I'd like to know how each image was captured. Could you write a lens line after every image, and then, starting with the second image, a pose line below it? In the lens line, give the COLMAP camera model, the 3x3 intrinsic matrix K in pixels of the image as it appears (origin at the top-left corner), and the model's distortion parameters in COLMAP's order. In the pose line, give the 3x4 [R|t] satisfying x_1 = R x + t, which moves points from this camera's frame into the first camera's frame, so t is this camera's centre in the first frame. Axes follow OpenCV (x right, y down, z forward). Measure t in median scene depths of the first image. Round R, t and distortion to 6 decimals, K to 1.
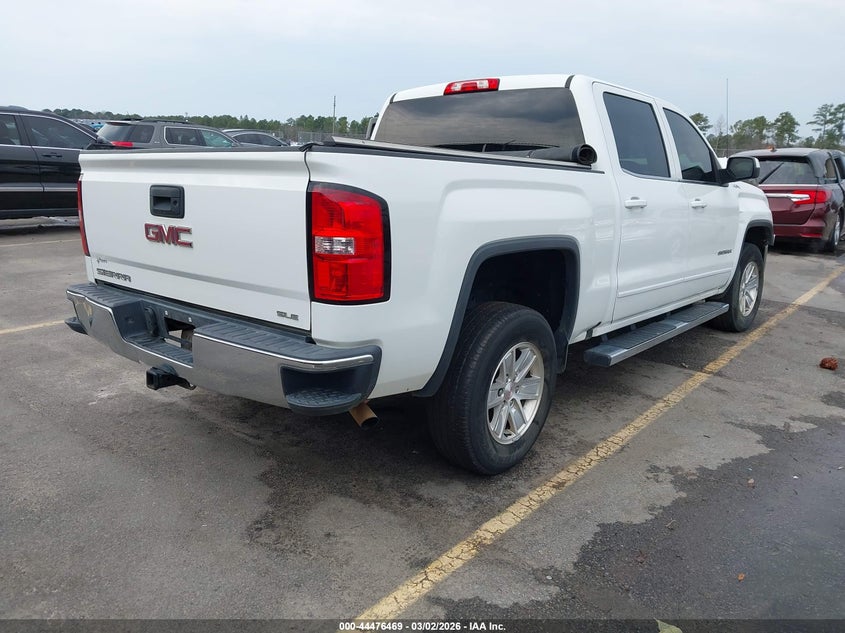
lens RADIAL K [[670.1, 0, 419.0], [0, 670.1, 322.8], [0, 0, 1]] dist [0.004449, -0.007190]
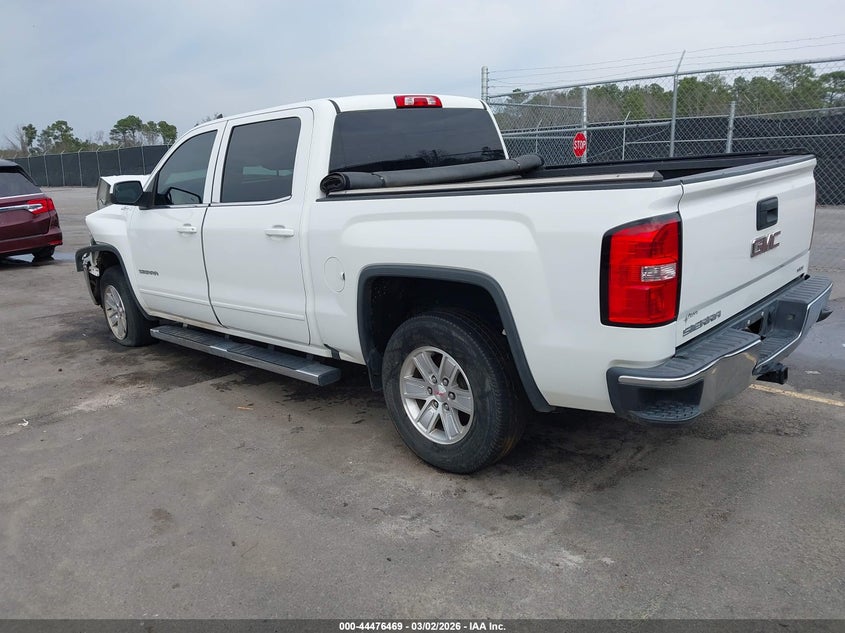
lens RADIAL K [[670.1, 0, 417.8], [0, 670.1, 314.5], [0, 0, 1]] dist [0.004449, -0.007190]
pose [[0.056353, -0.258269, 0.964428, -1.115841], [0.276801, 0.932139, 0.233448, -0.326178], [-0.959273, 0.253799, 0.124018, 1.076843]]
